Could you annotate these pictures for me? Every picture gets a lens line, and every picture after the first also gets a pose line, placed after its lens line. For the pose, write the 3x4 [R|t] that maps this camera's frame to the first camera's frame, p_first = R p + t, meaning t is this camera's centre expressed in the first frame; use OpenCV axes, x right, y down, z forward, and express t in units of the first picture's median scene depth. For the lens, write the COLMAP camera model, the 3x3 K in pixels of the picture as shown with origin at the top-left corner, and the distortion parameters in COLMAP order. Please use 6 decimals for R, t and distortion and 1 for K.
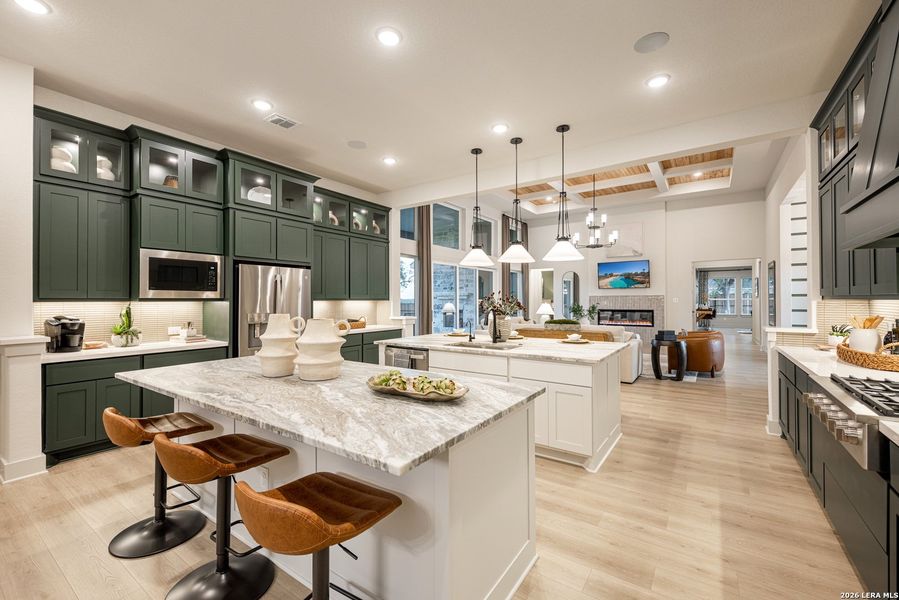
lens RADIAL K [[382.2, 0, 441.7], [0, 382.2, 297.6], [0, 0, 1]] dist [-0.001567, -0.000703]
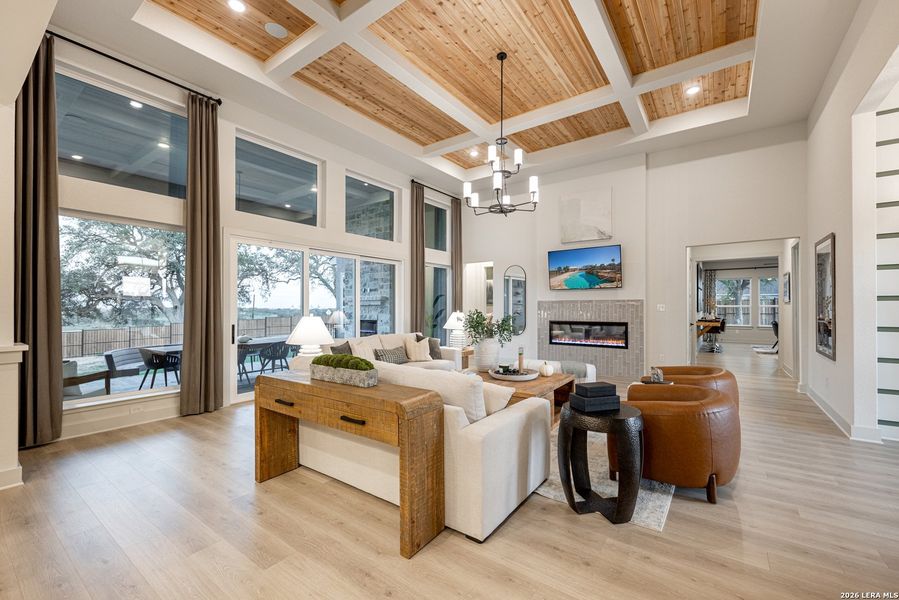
lens RADIAL K [[382.2, 0, 455.5], [0, 382.2, 305.9], [0, 0, 1]] dist [-0.001567, -0.000703]
pose [[0.999986, 0.001492, 0.005018, 0.258935], [-0.001513, 0.999990, 0.004174, 0.001937], [-0.005012, -0.004181, 0.999979, 0.354585]]
